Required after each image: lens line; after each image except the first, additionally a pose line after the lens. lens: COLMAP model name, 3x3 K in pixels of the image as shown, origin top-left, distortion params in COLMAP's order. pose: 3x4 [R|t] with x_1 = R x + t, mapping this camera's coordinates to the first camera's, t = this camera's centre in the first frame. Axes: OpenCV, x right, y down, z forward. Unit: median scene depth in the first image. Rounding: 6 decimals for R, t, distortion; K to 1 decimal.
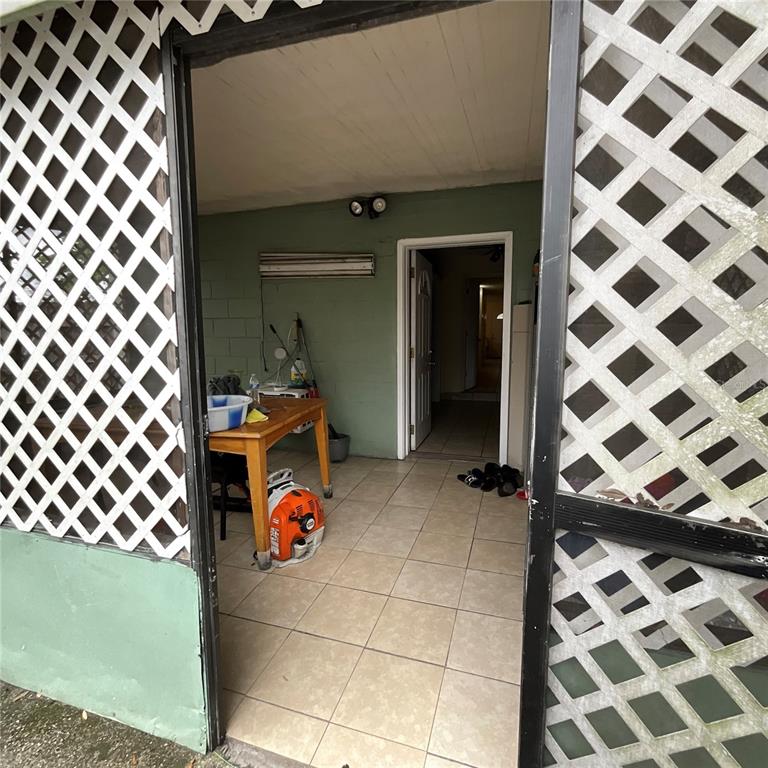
lens RADIAL K [[416.2, 0, 384.0], [0, 416.2, 384.0], [0, 0, 1]] dist [-0.003433, 0.003835]
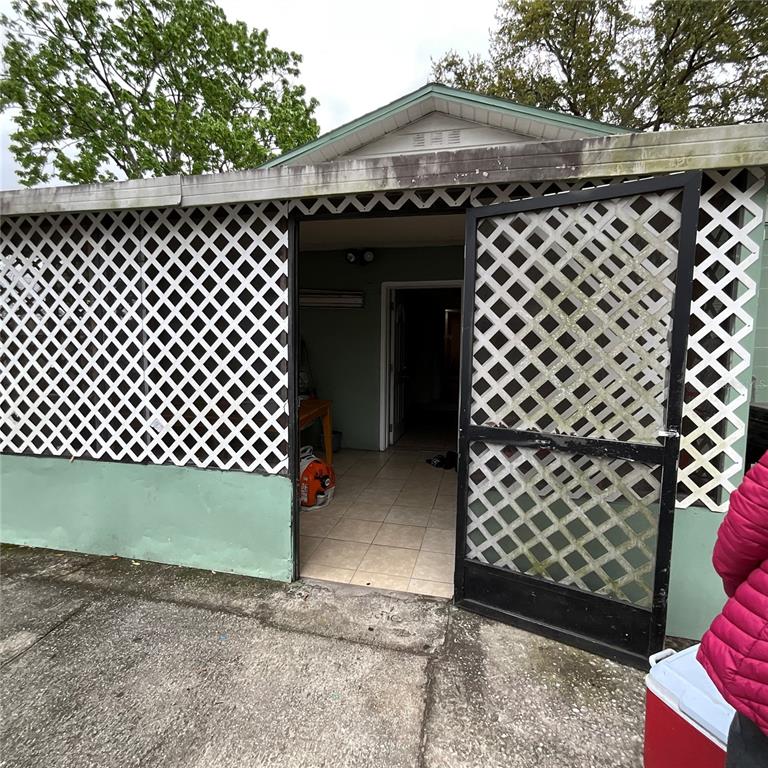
lens RADIAL K [[416.2, 0, 384.0], [0, 416.2, 384.0], [0, 0, 1]] dist [-0.003433, 0.003835]
pose [[0.996988, 0.010901, 0.076783, -0.123461], [-0.007904, 0.999199, -0.039228, 0.059882], [-0.077149, 0.038503, 0.996276, -0.645576]]
